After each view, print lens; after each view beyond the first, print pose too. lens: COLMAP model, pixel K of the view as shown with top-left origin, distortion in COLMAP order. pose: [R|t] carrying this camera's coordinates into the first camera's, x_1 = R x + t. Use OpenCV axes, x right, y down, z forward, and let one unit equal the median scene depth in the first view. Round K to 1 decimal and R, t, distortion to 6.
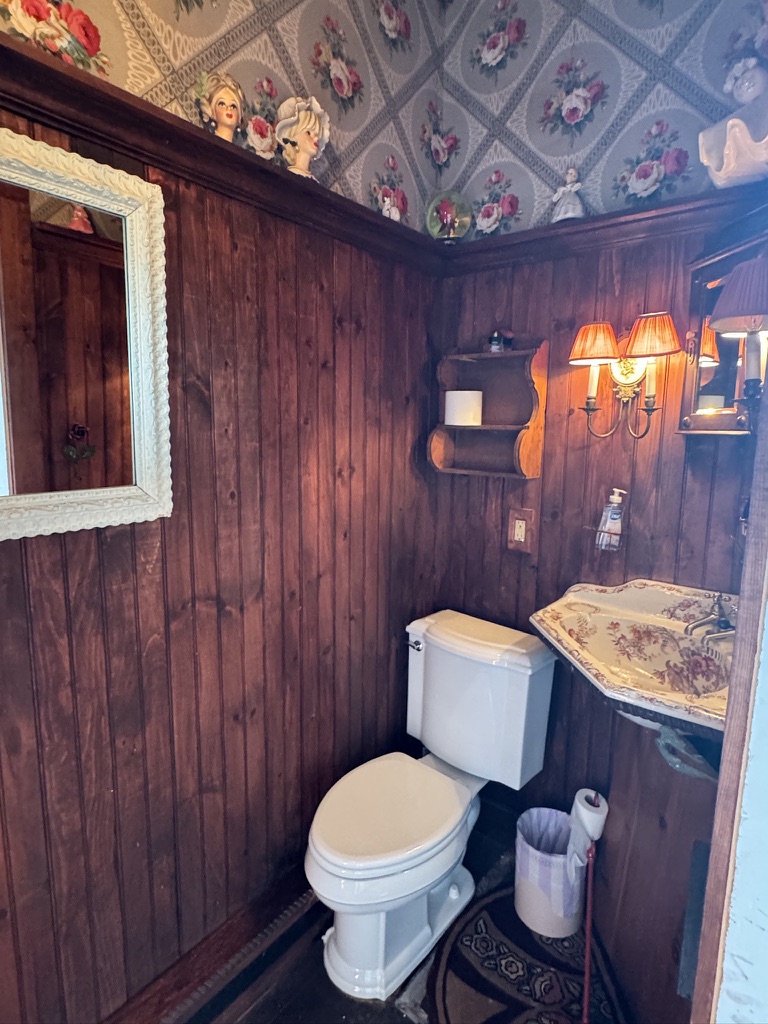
lens RADIAL K [[549.9, 0, 383.0], [0, 549.9, 508.9], [0, 0, 1]] dist [0.000717, -0.000906]
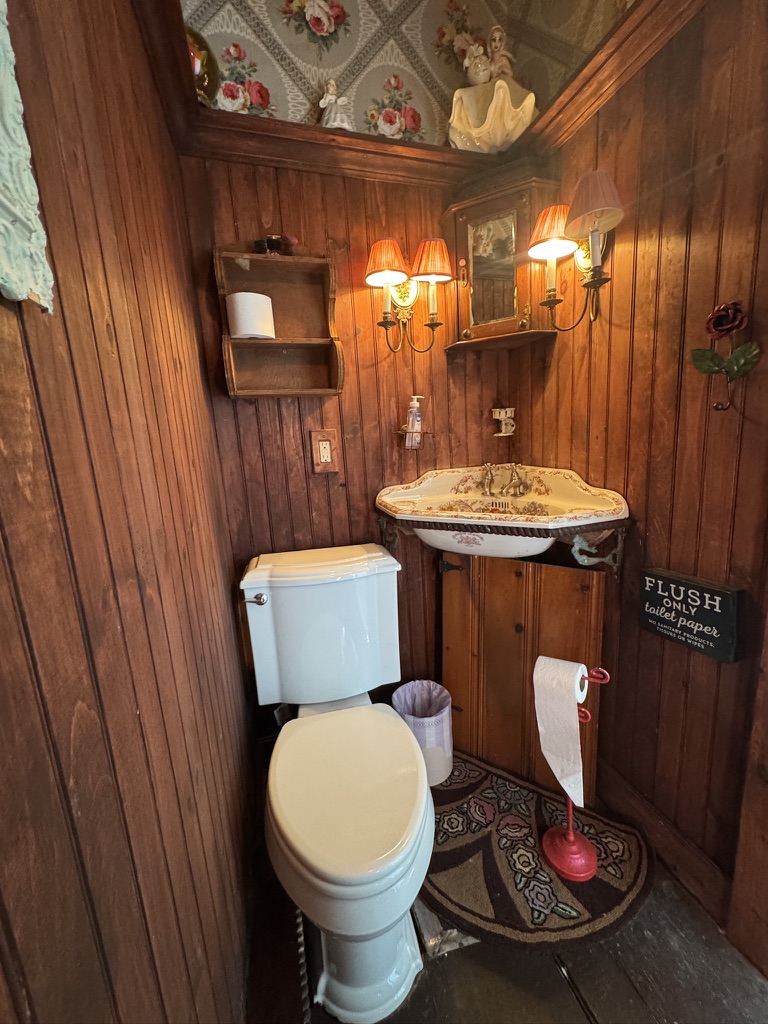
lens RADIAL K [[409.2, 0, 383.8], [0, 409.2, 512.1], [0, 0, 1]] dist [-0.002442, 0.000647]
pose [[0.564099, -0.196452, 0.801997, -0.357223], [0.186046, 0.976549, 0.108351, 0.096905], [-0.804474, 0.088088, 0.587419, 0.531914]]
